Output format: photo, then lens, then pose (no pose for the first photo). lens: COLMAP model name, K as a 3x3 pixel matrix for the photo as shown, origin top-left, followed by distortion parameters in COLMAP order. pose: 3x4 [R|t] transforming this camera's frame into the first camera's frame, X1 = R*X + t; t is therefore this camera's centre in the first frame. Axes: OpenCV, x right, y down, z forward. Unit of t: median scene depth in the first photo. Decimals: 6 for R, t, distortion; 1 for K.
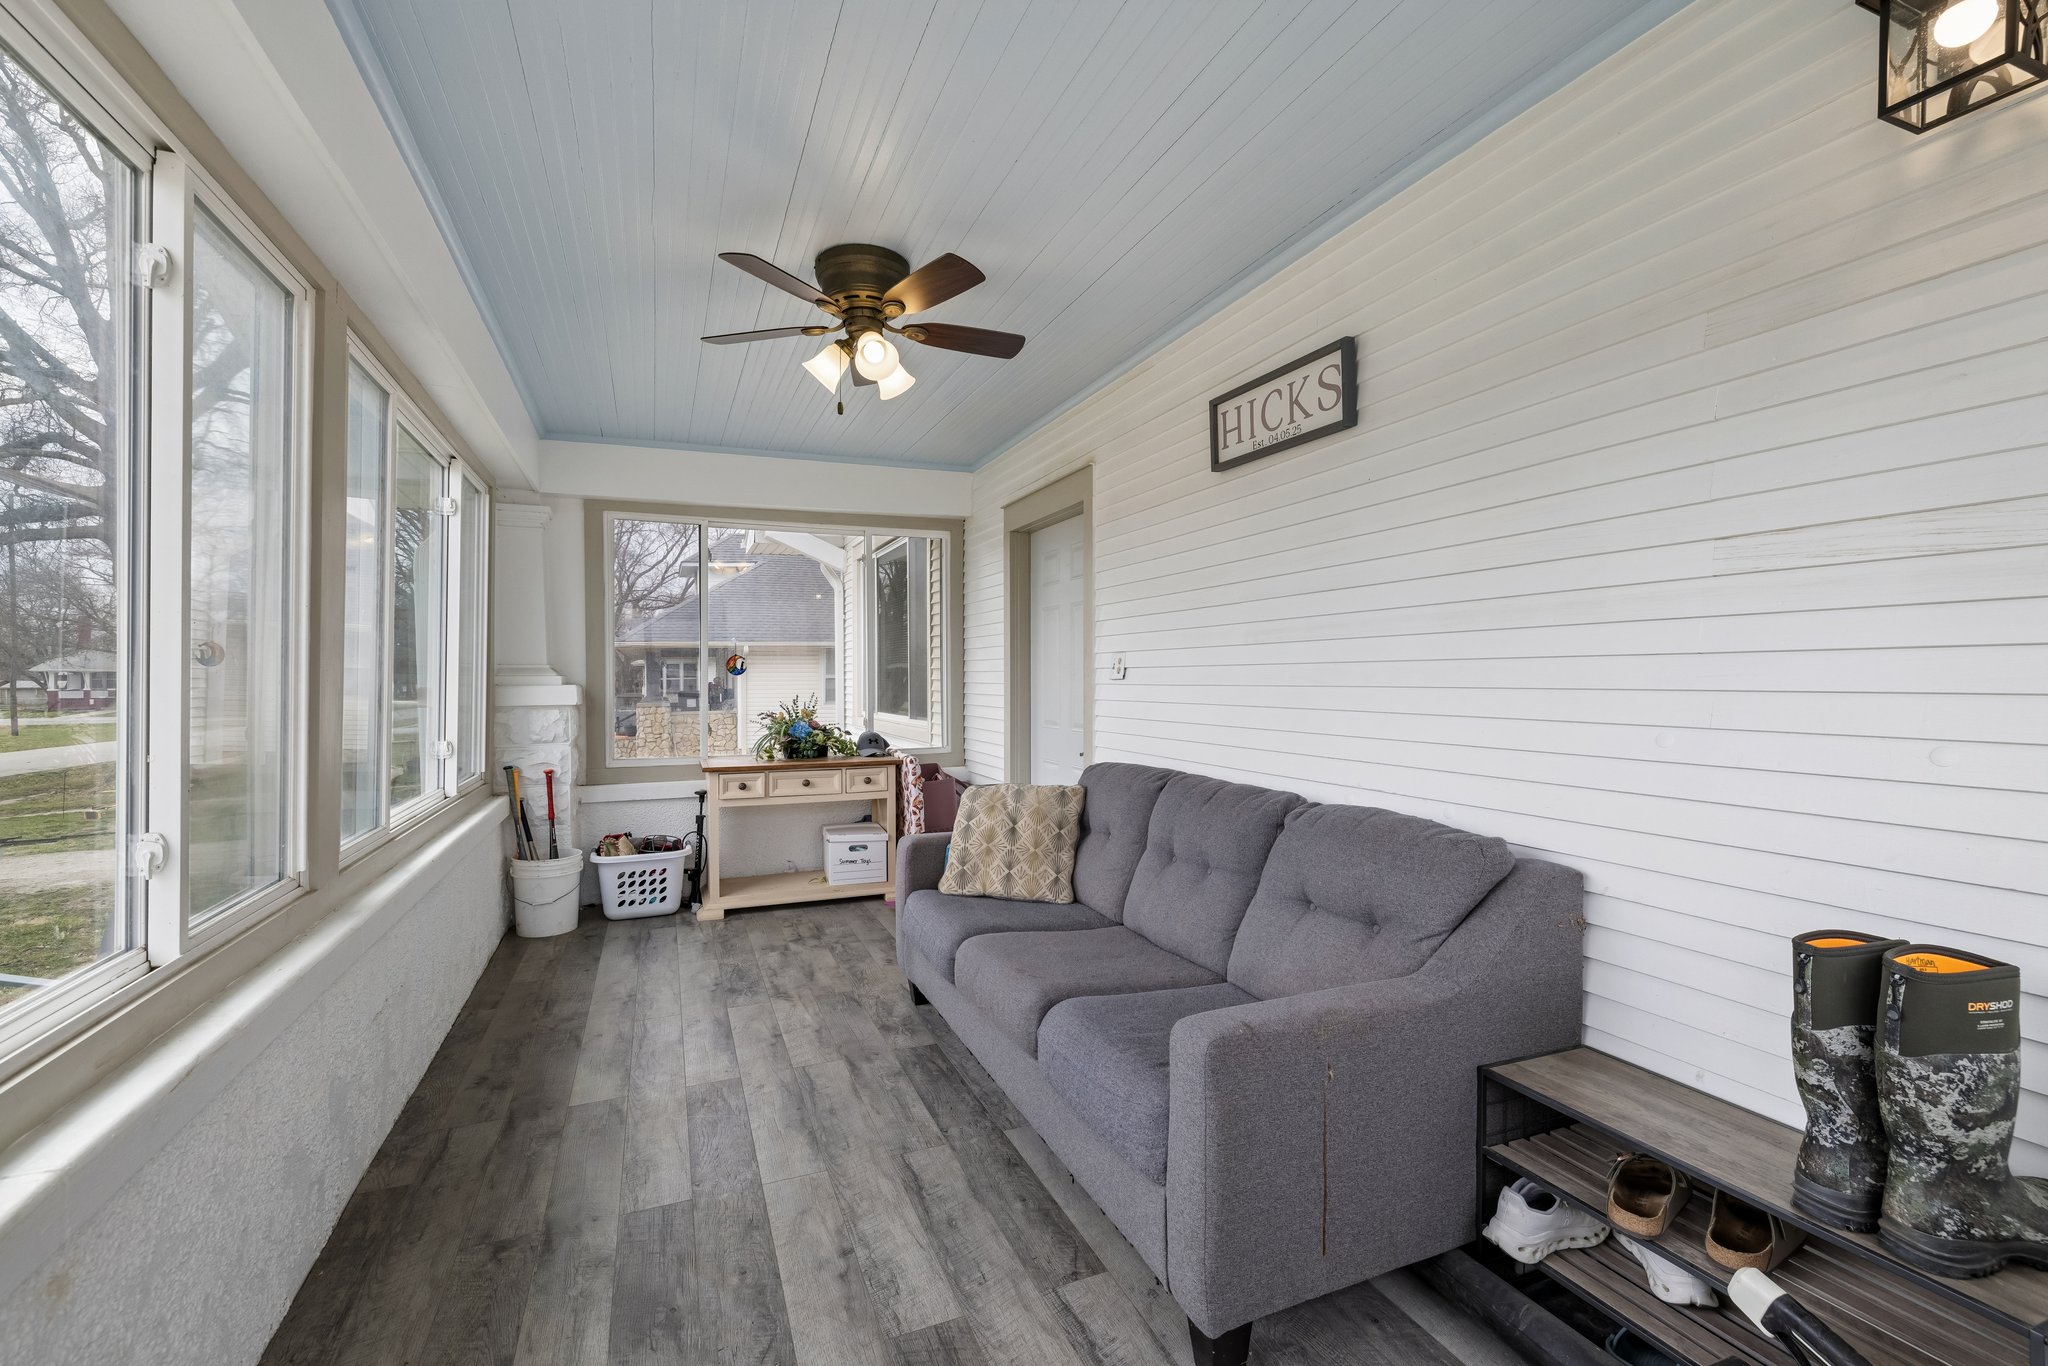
lens RADIAL K [[861.9, 0, 1021.0], [0, 861.9, 681.7], [0, 0, 1]] dist [0.003227, 0.000198]
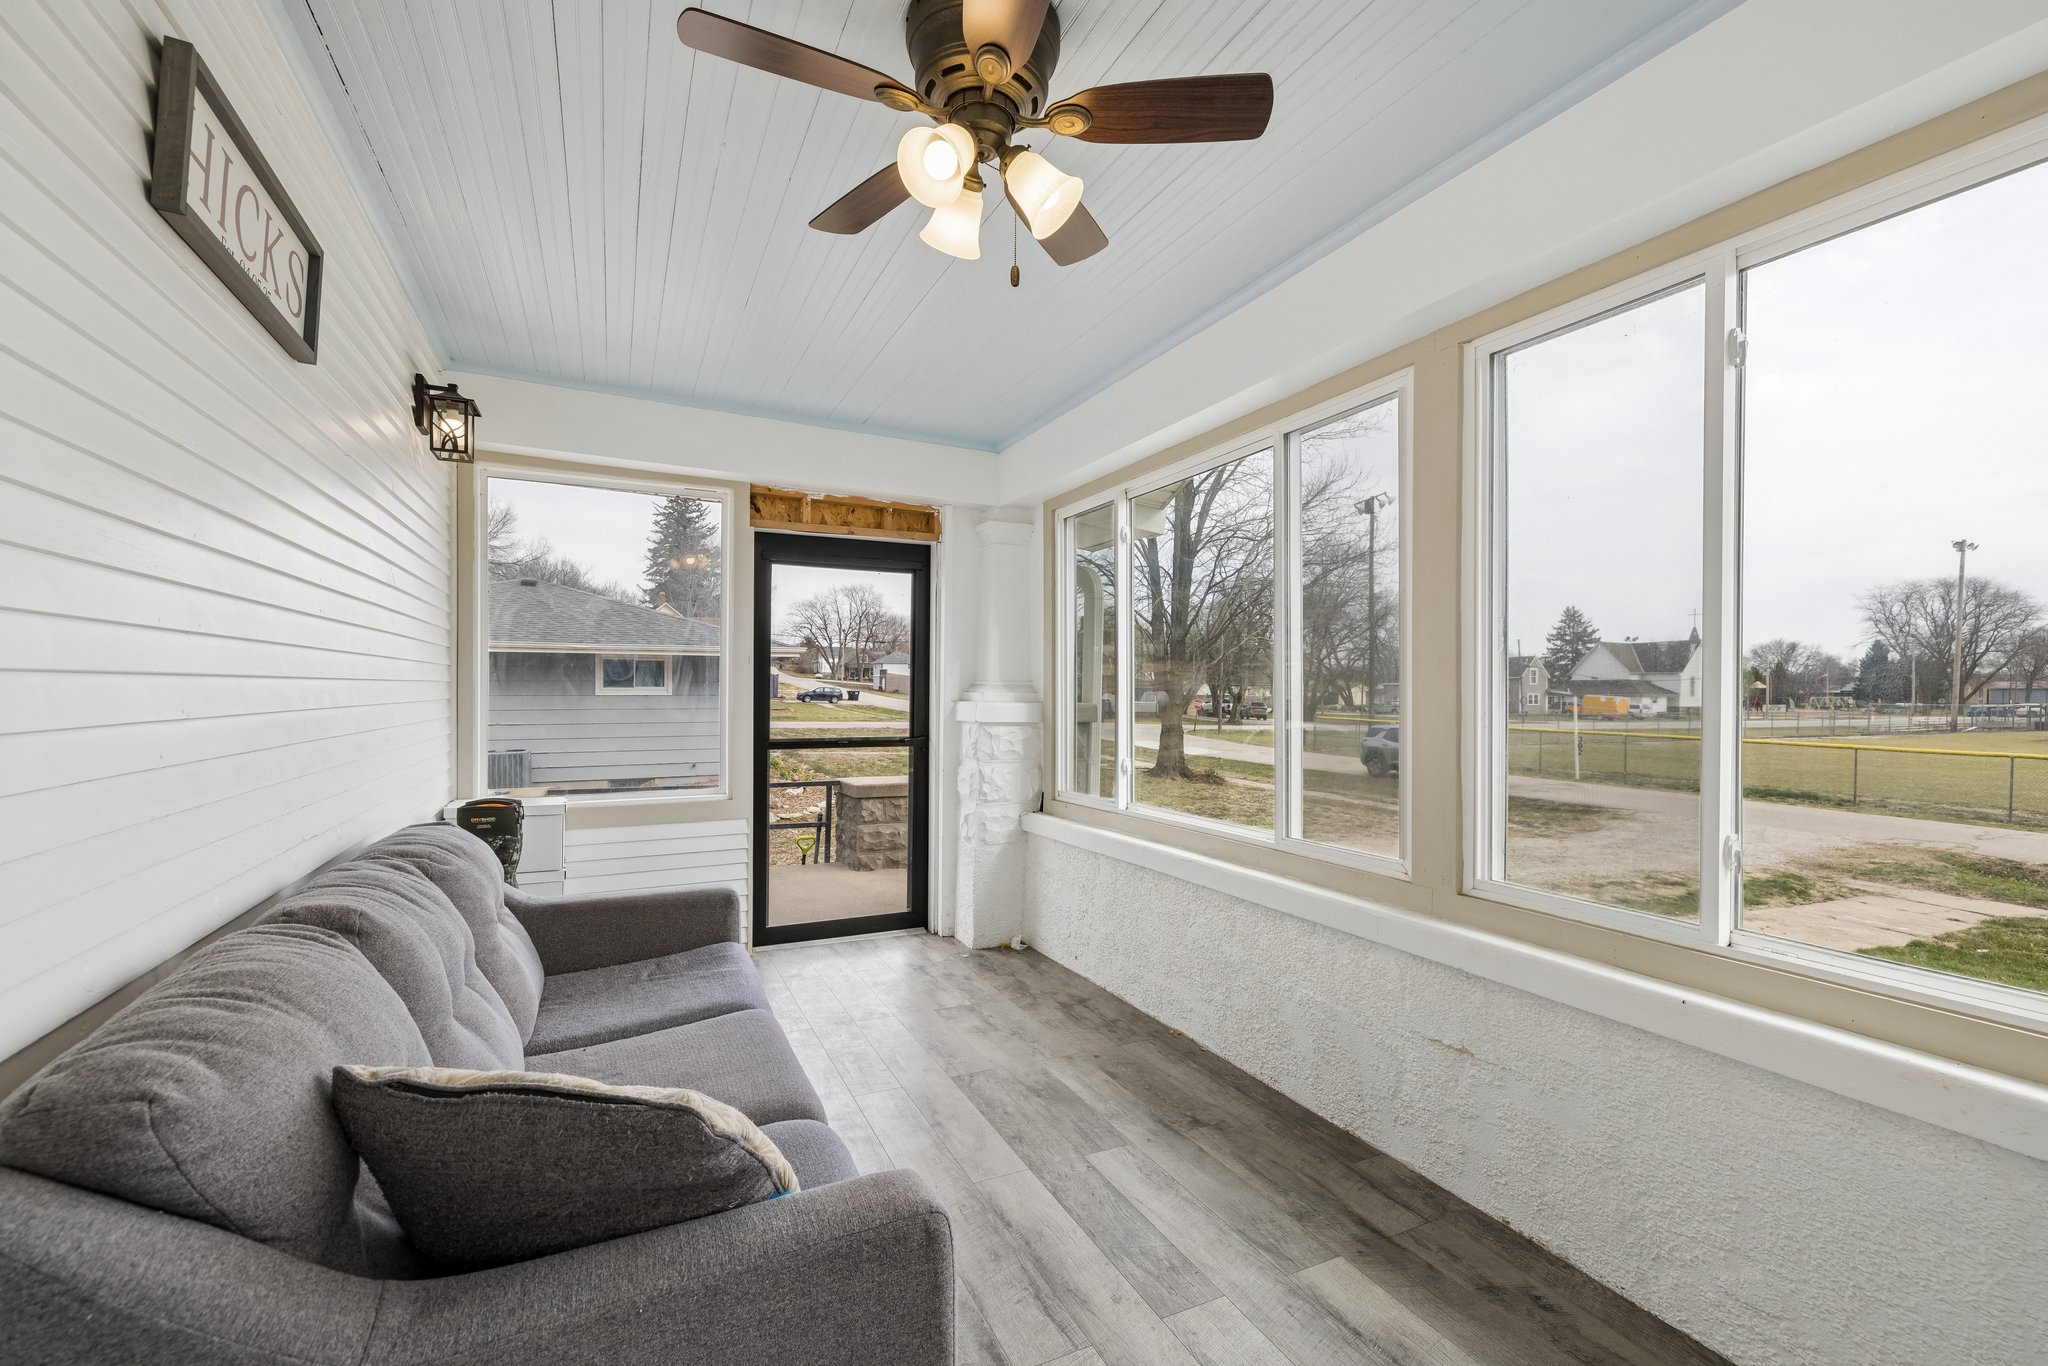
lens RADIAL K [[861.9, 0, 1030.8], [0, 861.9, 685.6], [0, 0, 1]] dist [0.003227, 0.000198]
pose [[-0.998604, -0.004886, -0.052587, -0.229709], [-0.004454, 0.999955, -0.008319, -0.008751], [0.052625, -0.008073, -0.998582, 1.968479]]
